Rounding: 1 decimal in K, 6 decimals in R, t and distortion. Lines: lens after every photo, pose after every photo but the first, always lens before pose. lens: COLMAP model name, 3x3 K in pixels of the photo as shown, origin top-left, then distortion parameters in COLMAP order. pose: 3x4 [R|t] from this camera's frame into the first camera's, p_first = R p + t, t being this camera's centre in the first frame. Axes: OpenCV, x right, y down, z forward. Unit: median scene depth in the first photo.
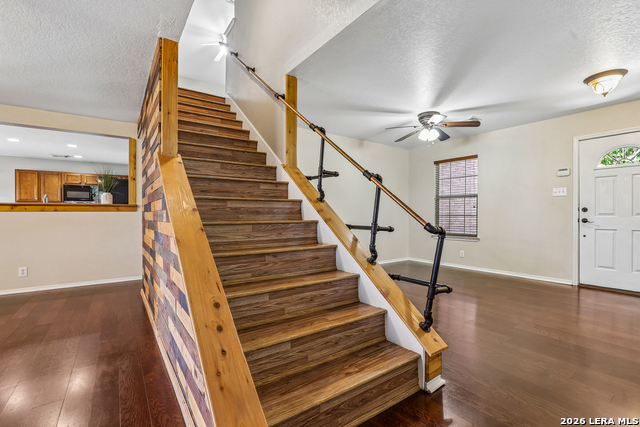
lens RADIAL K [[293.9, 0, 322.1], [0, 293.9, 214.8], [0, 0, 1]] dist [-0.030132, 0.004497]
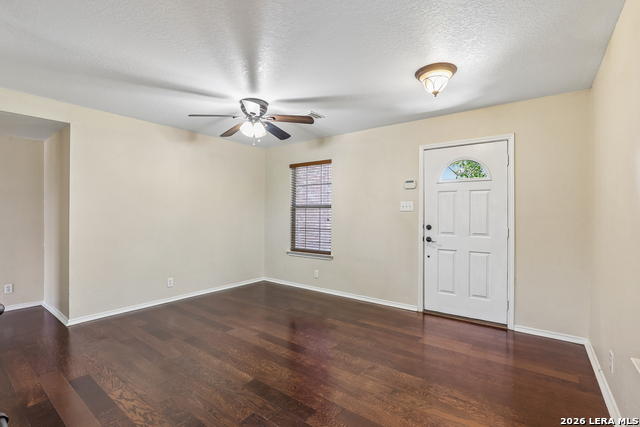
lens RADIAL K [[293.9, 0, 329.4], [0, 293.9, 210.8], [0, 0, 1]] dist [-0.030132, 0.004497]
pose [[0.948196, 0.005761, 0.317633, 0.319876], [-0.002335, 0.999935, -0.011166, -0.056478], [-0.317677, 0.009846, 0.948148, 0.225651]]
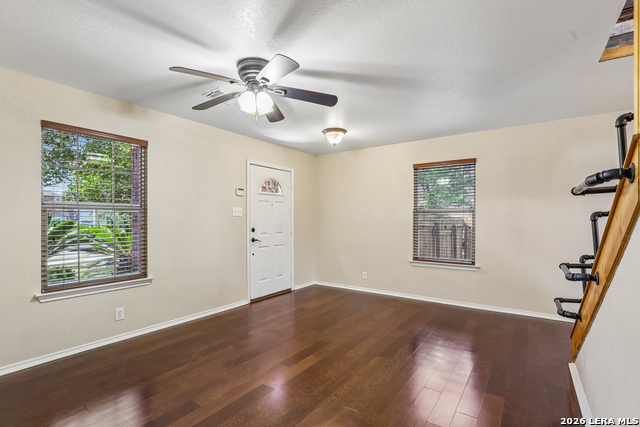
lens RADIAL K [[293.9, 0, 320.5], [0, 293.9, 219.5], [0, 0, 1]] dist [-0.030132, 0.004497]
pose [[-0.322463, -0.003050, 0.946577, -0.195487], [0.000981, 0.999993, 0.003556, -0.058164], [-0.946581, 0.002075, -0.322458, 1.084525]]
